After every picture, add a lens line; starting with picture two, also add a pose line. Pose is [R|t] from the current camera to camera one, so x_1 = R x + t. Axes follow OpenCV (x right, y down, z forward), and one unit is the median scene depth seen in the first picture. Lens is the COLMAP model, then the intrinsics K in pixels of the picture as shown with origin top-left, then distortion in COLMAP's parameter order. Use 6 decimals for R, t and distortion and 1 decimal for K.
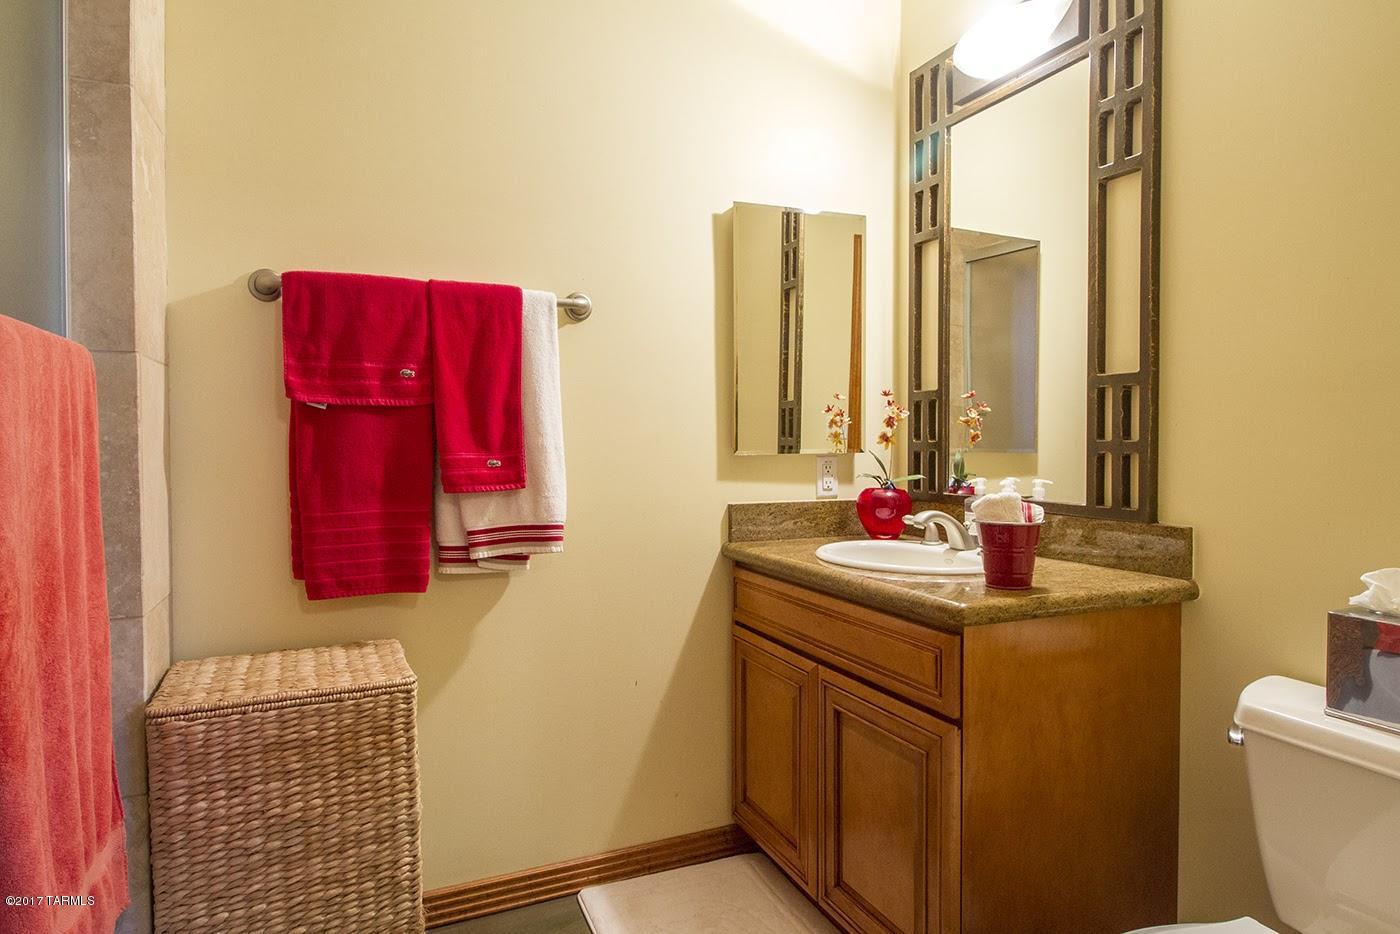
lens RADIAL K [[833.4, 0, 700.0], [0, 833.4, 467.0], [0, 0, 1]] dist [-0.002657, -0.003738]
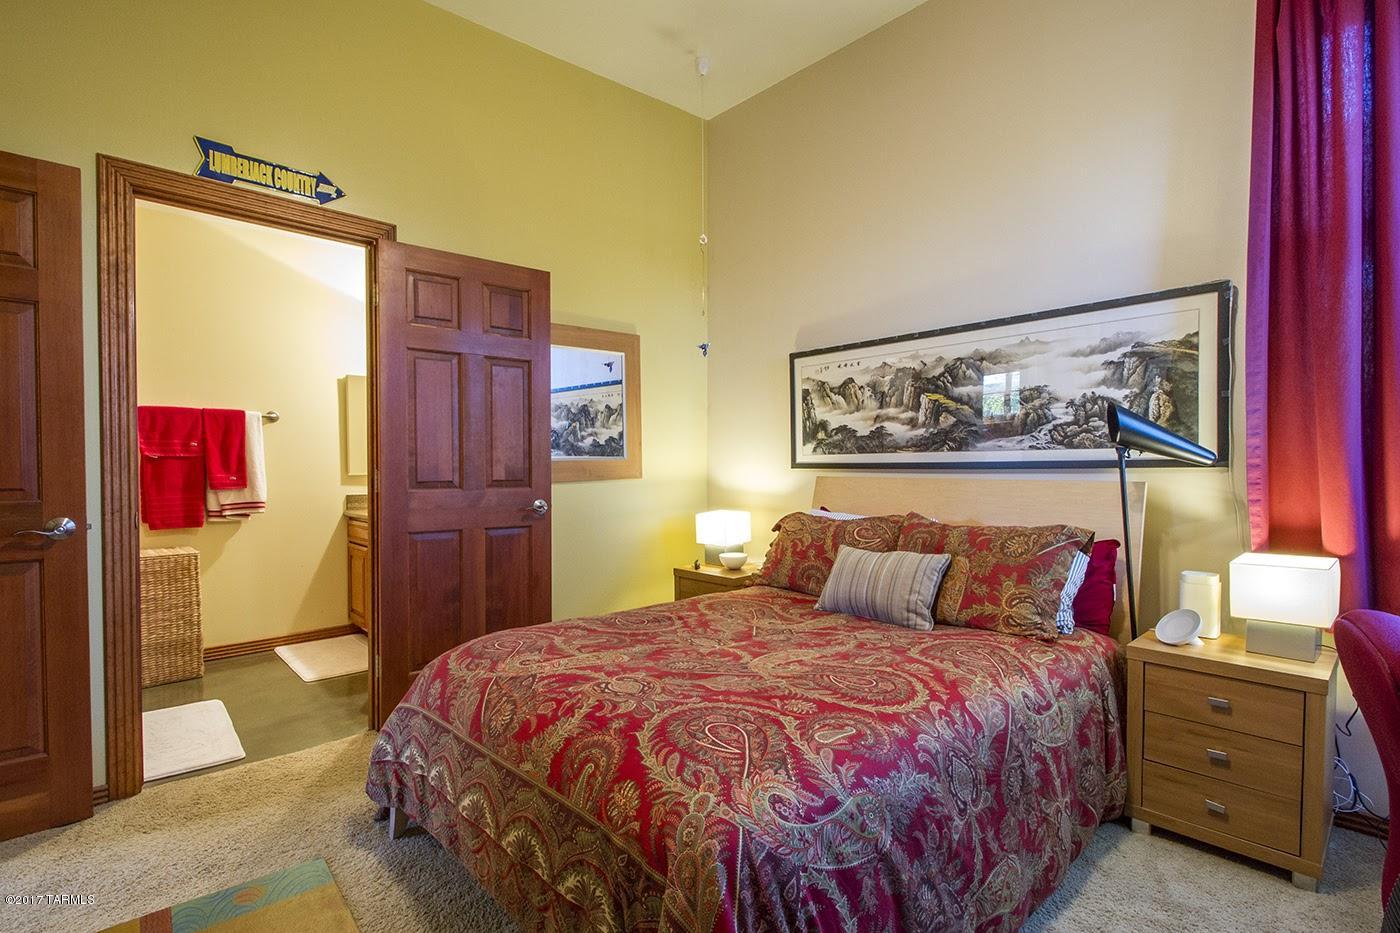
lens RADIAL K [[654.6, 0, 701.1], [0, 654.6, 485.3], [0, 0, 1]] dist [-0.001335, -0.000506]
pose [[0.940391, -0.008435, 0.339991, 0.435595], [0.008689, 0.999962, 0.000777, 0.028881], [-0.339985, 0.002223, 0.940428, -1.426975]]
